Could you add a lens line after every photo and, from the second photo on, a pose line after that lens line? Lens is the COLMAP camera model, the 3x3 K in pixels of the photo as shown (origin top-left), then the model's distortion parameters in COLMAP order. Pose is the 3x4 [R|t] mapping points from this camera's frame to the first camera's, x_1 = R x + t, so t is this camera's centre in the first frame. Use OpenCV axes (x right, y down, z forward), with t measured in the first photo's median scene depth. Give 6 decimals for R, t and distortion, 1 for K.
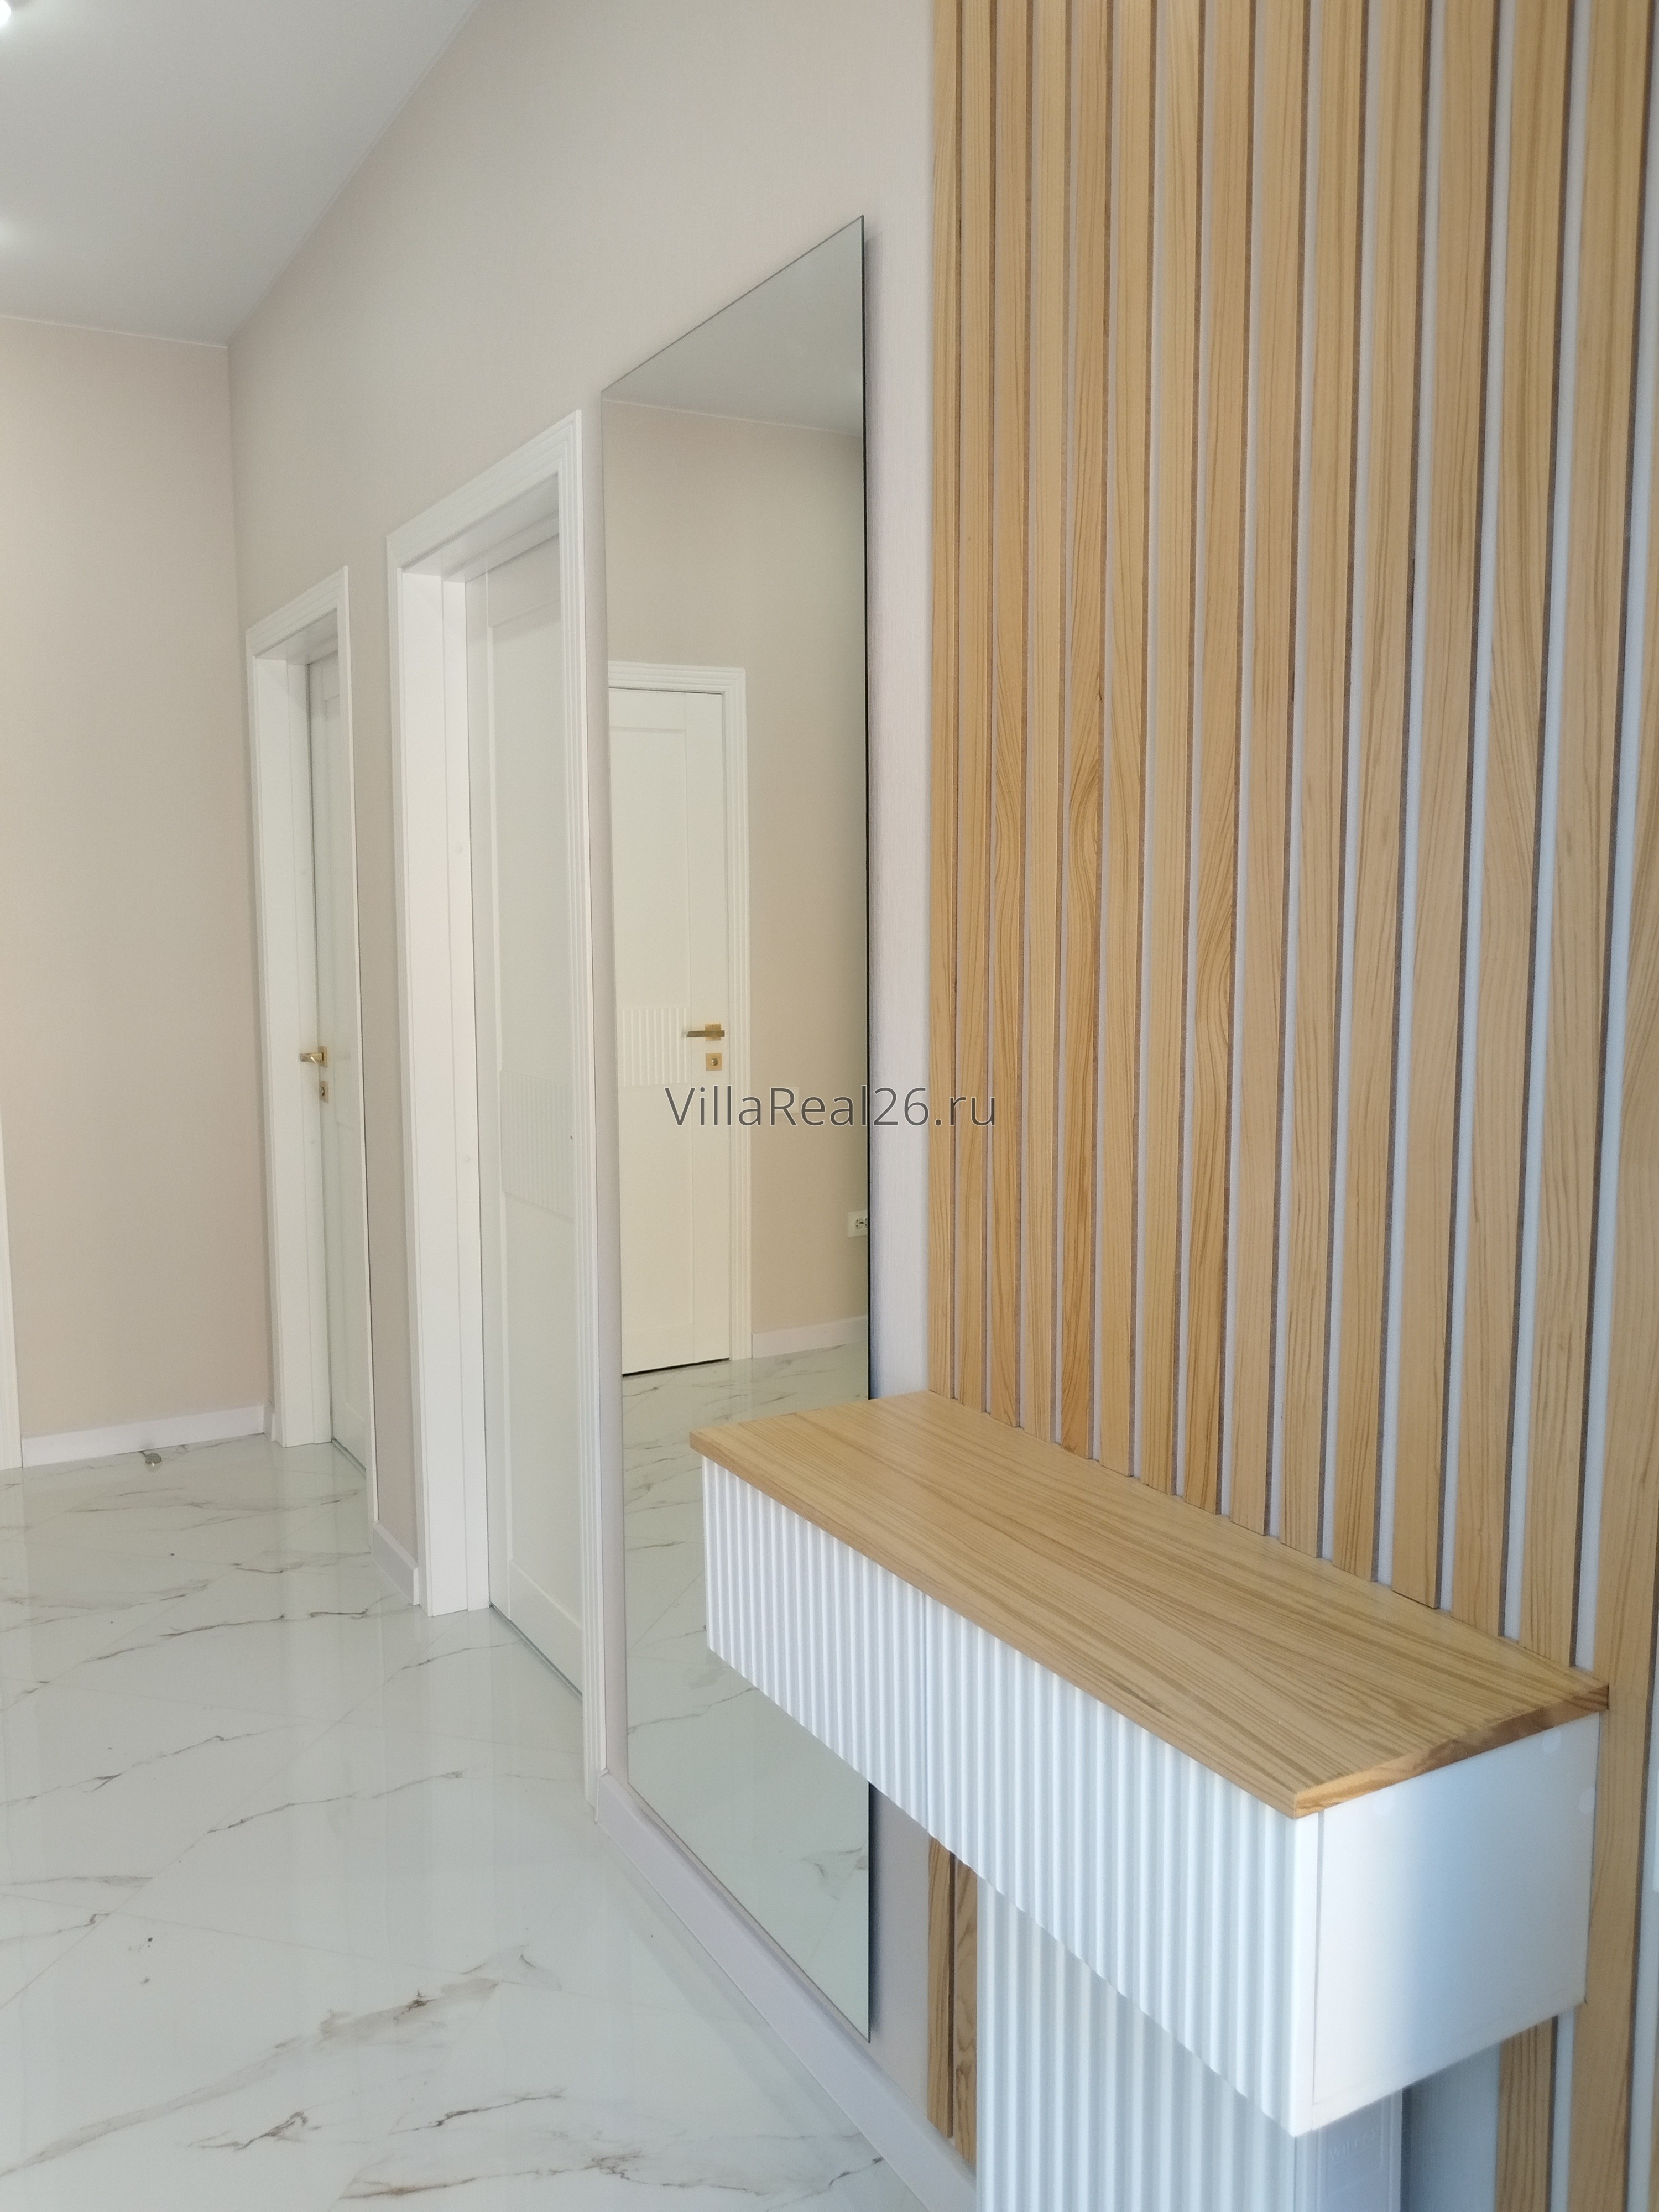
lens RADIAL K [[1739.2, 0, 830.9], [0, 1739.2, 1106.7], [0, 0, 1]] dist [0.003254, -0.020401]
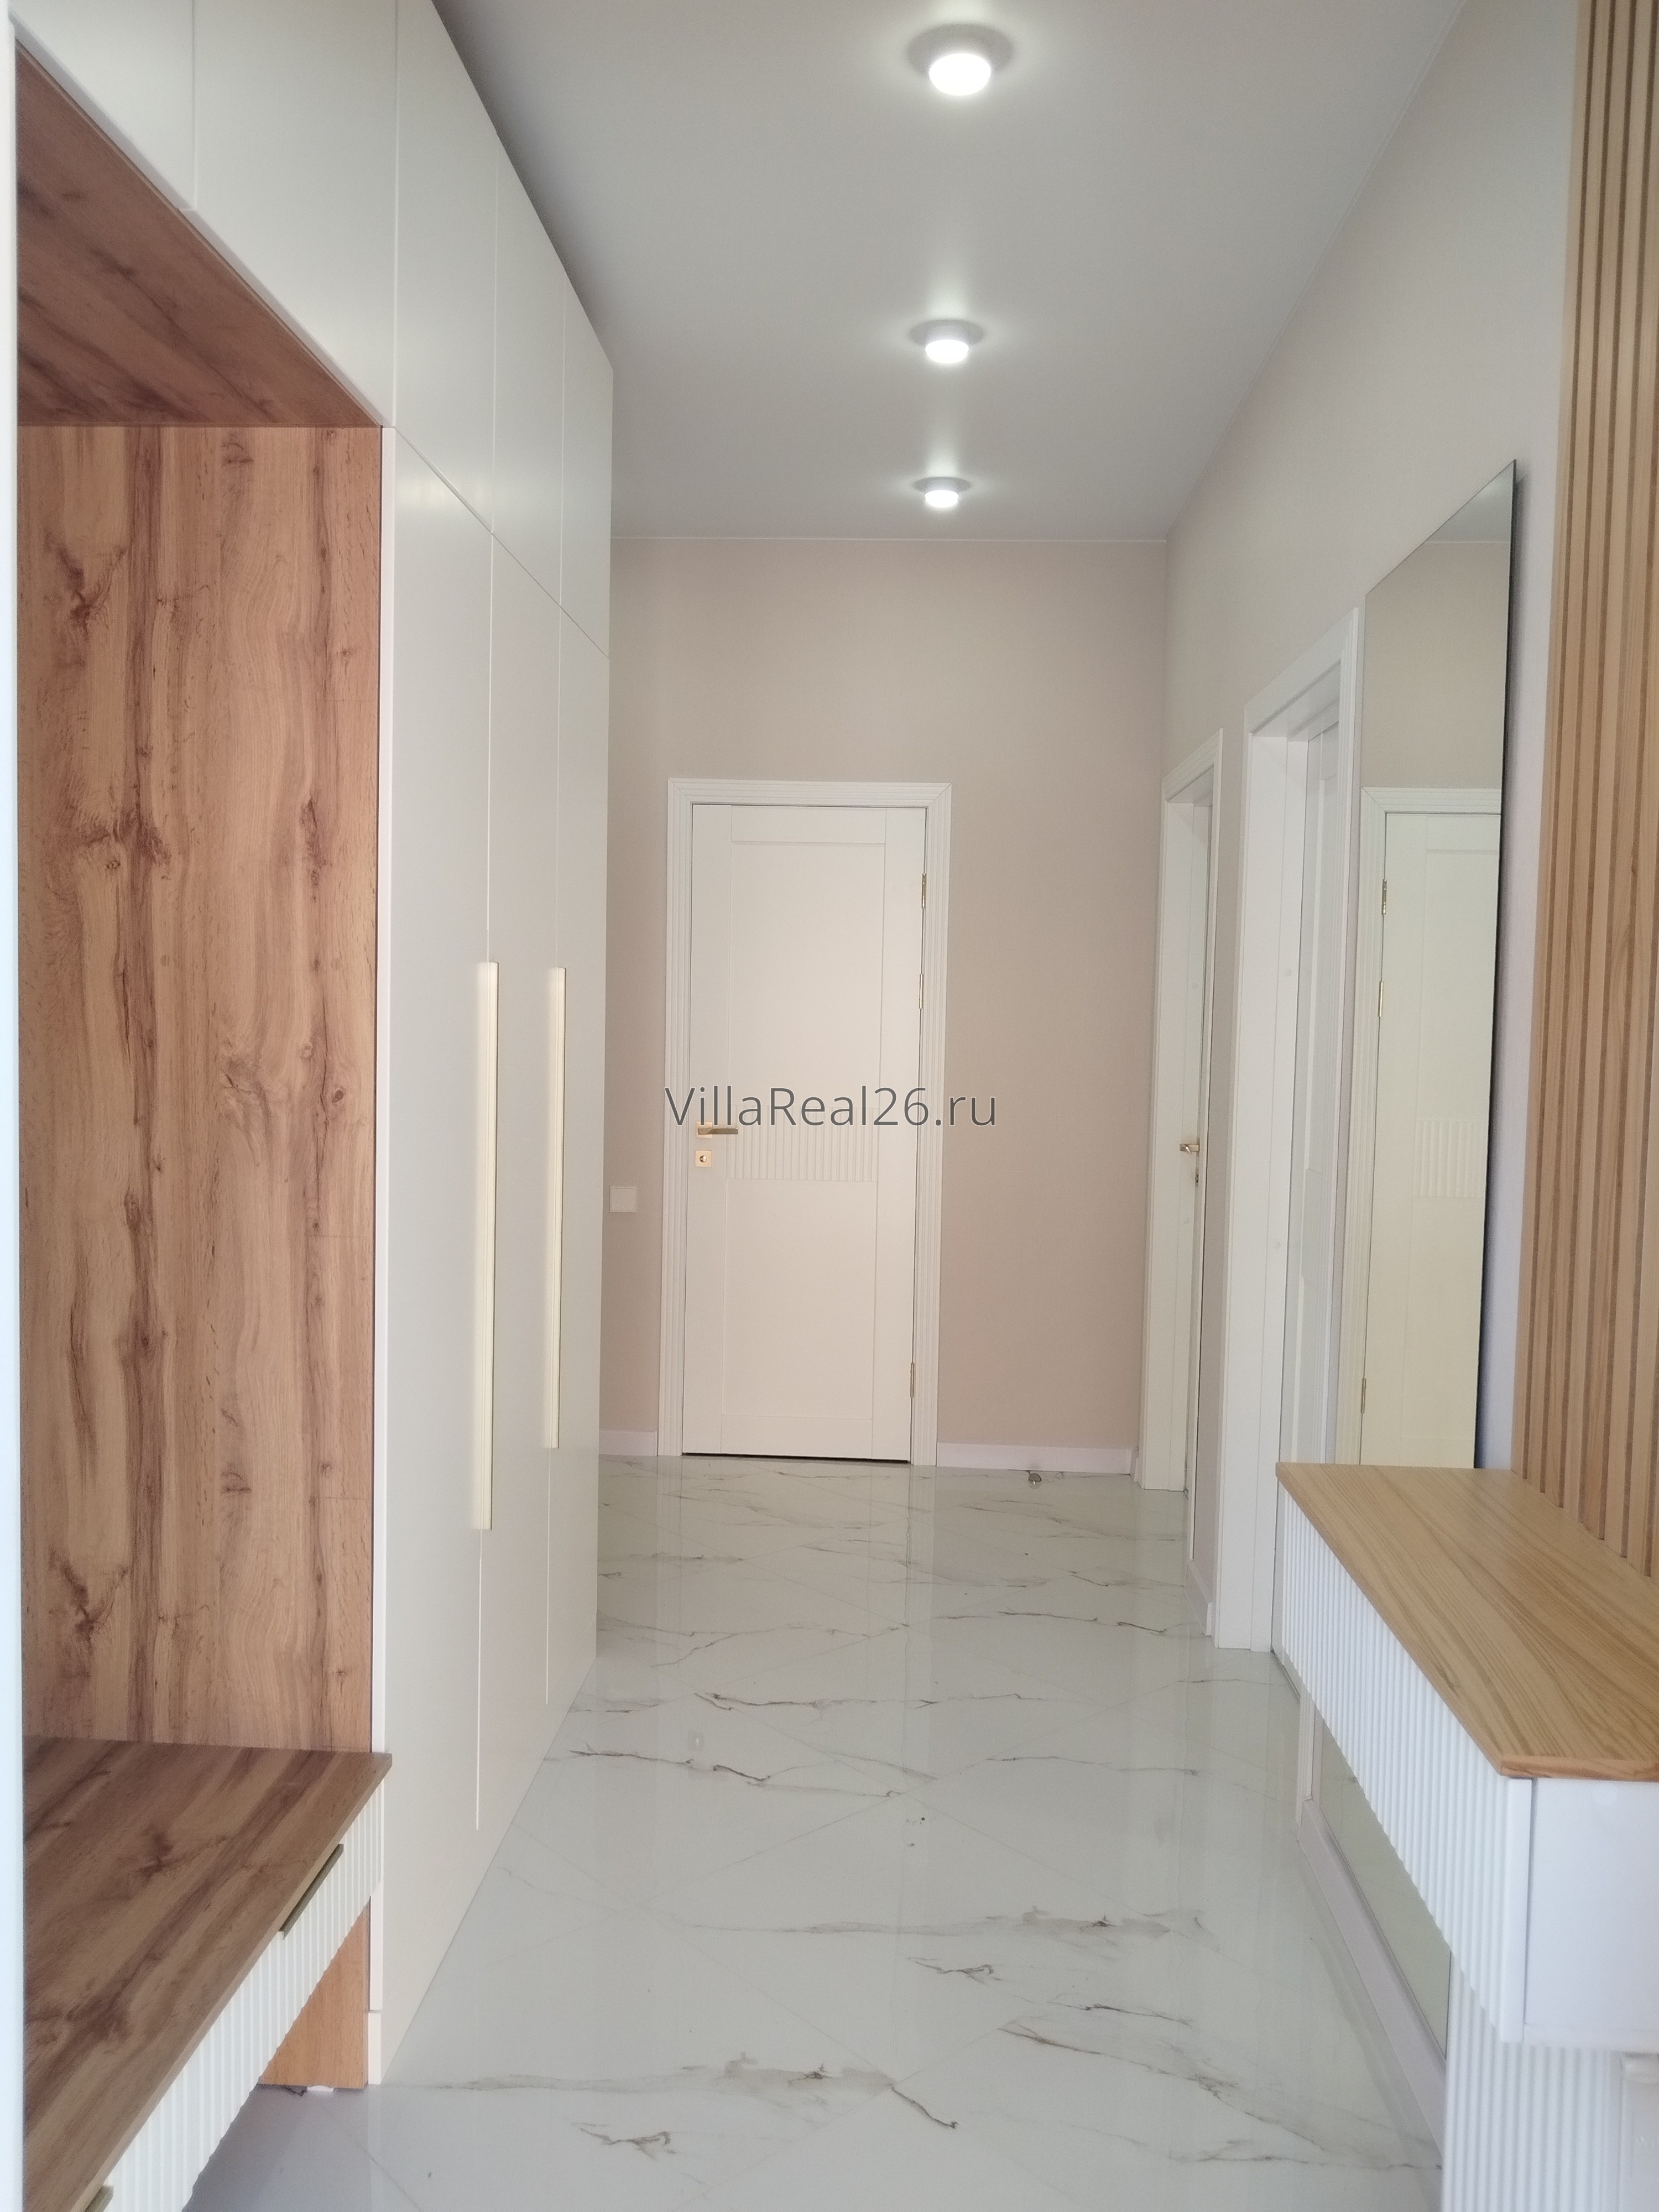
lens RADIAL K [[1739.2, 0, 815.3], [0, 1739.2, 1105.2], [0, 0, 1]] dist [0.003254, -0.020401]
pose [[0.835805, 0.053655, -0.546399, 0.208826], [-0.084329, 0.995950, -0.031195, 0.000334], [0.542512, 0.072150, 0.836944, -0.153705]]
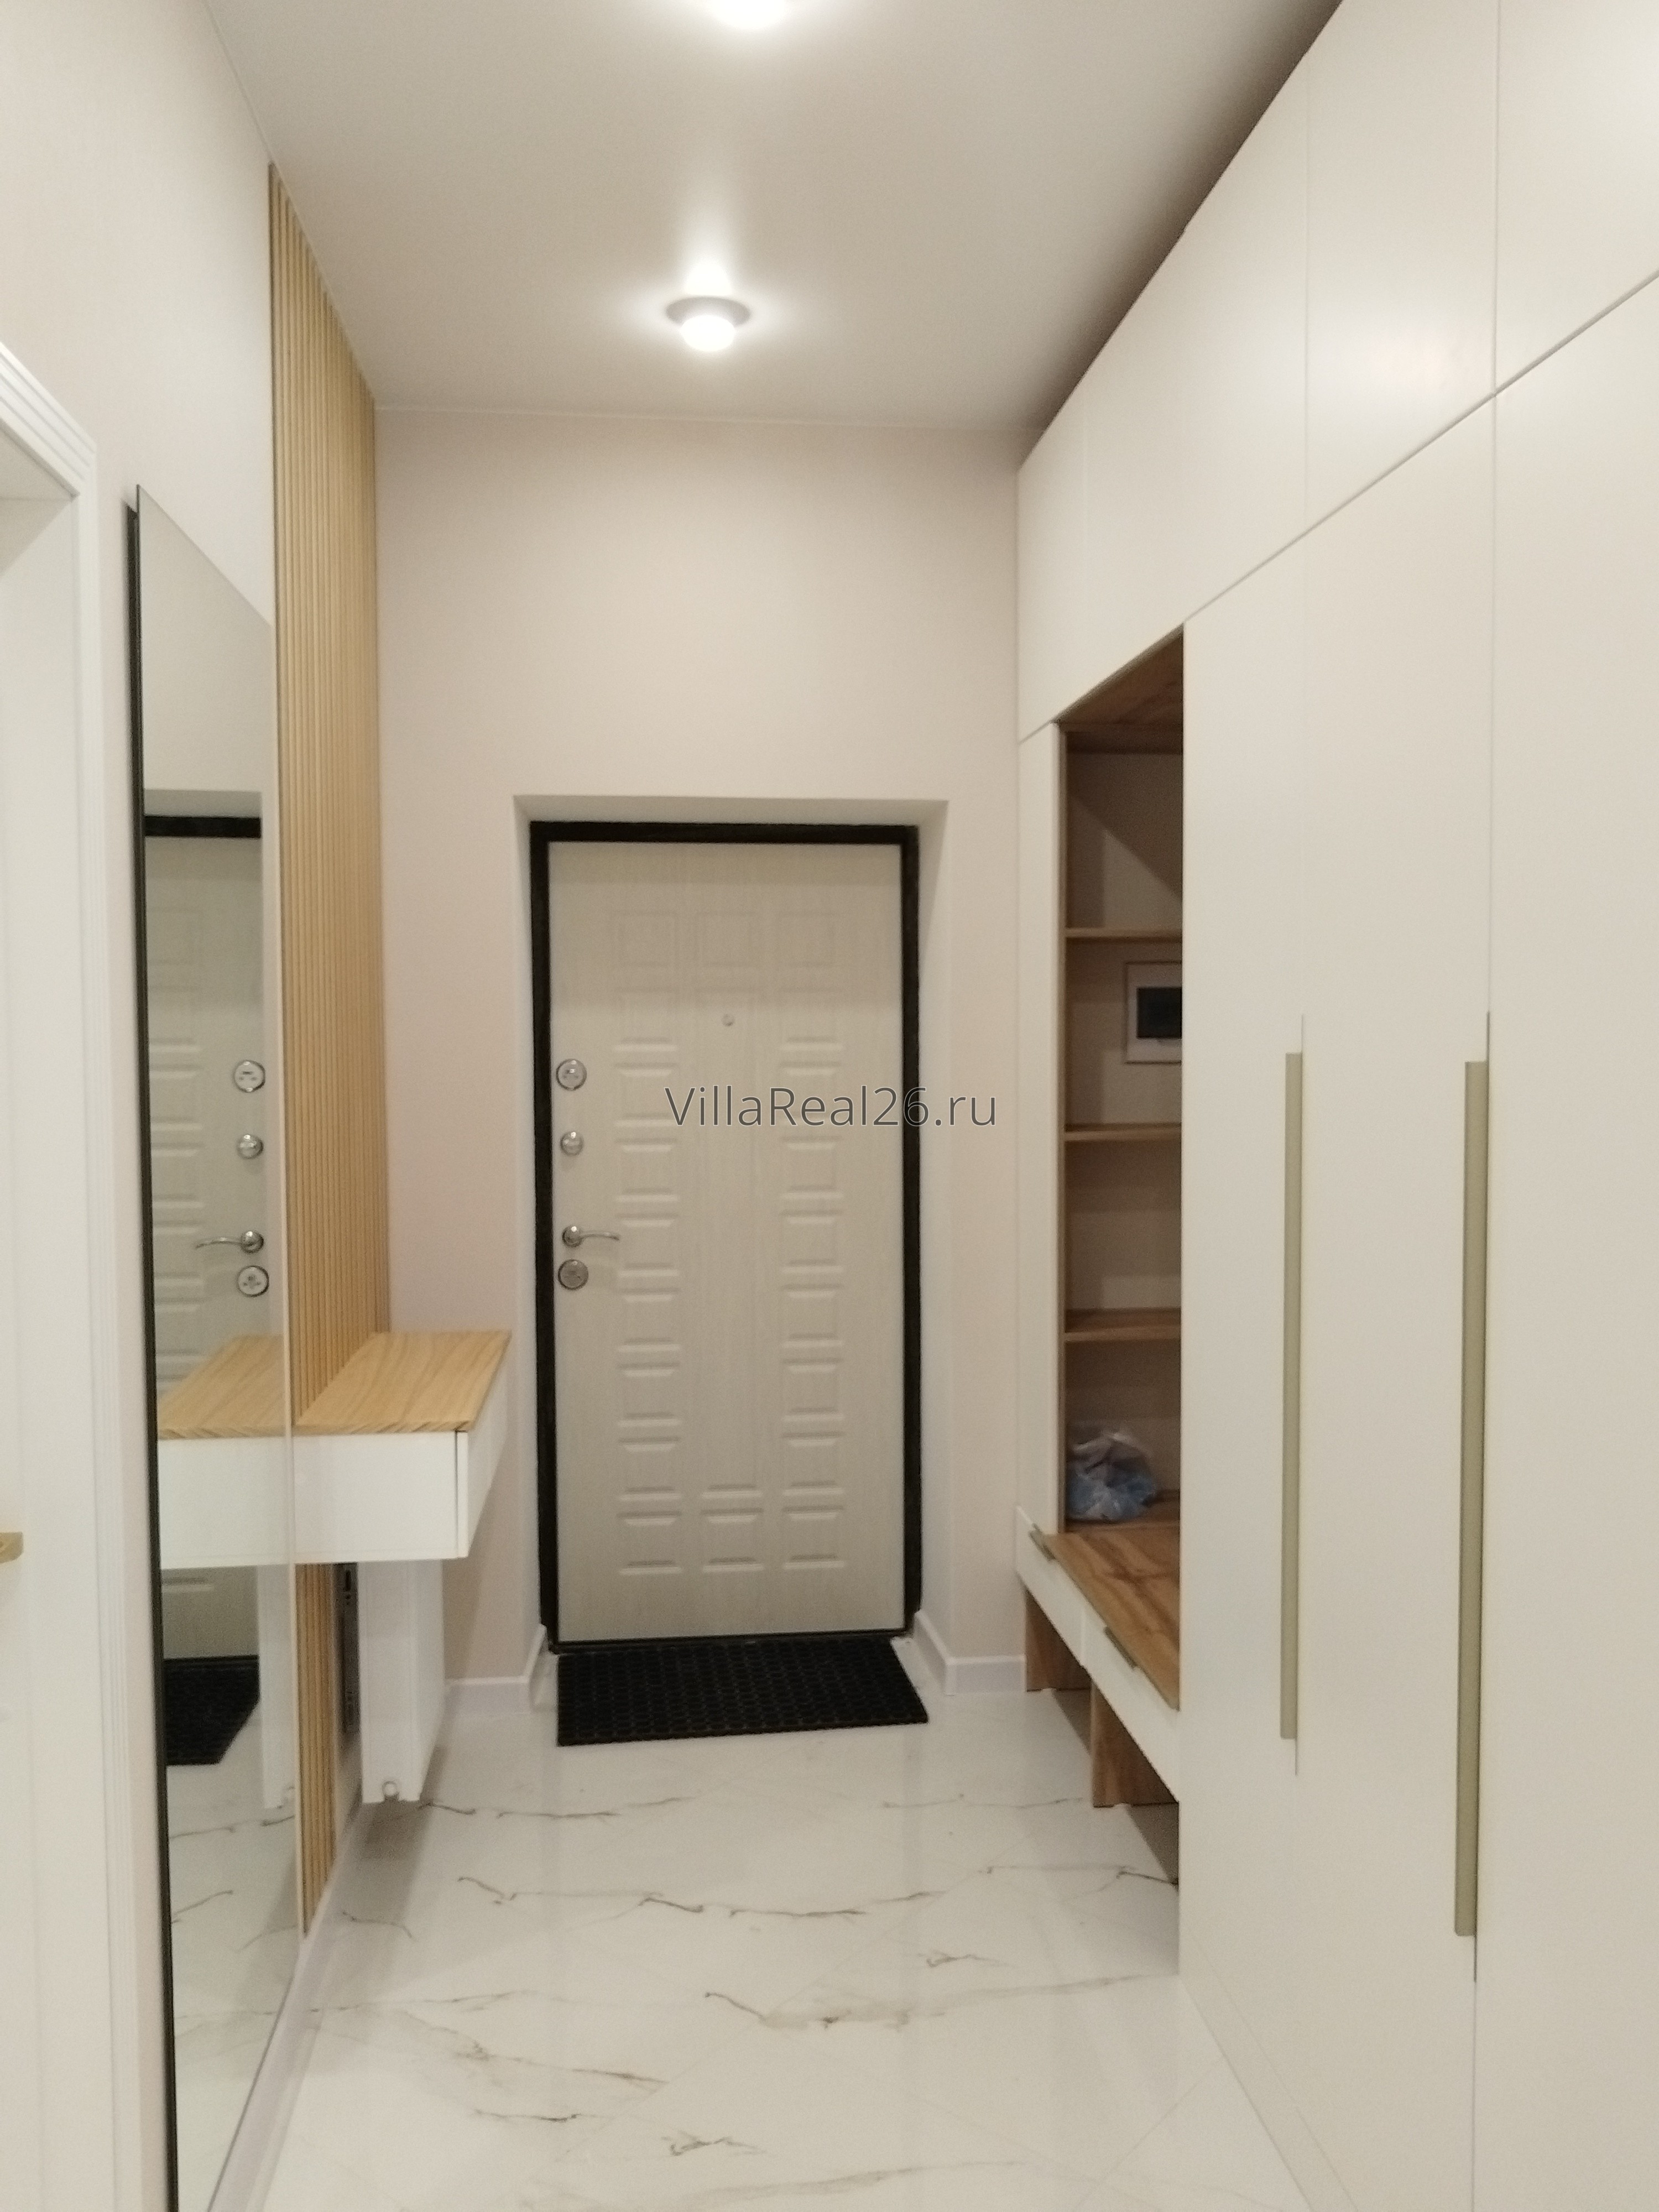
lens RADIAL K [[1739.2, 0, 829.9], [0, 1739.2, 1105.7], [0, 0, 1]] dist [0.003254, -0.020401]
pose [[-0.916435, -0.011844, 0.400009, -0.709779], [0.053521, 0.986955, 0.151841, -0.230862], [-0.396589, 0.160561, -0.903846, 1.570153]]
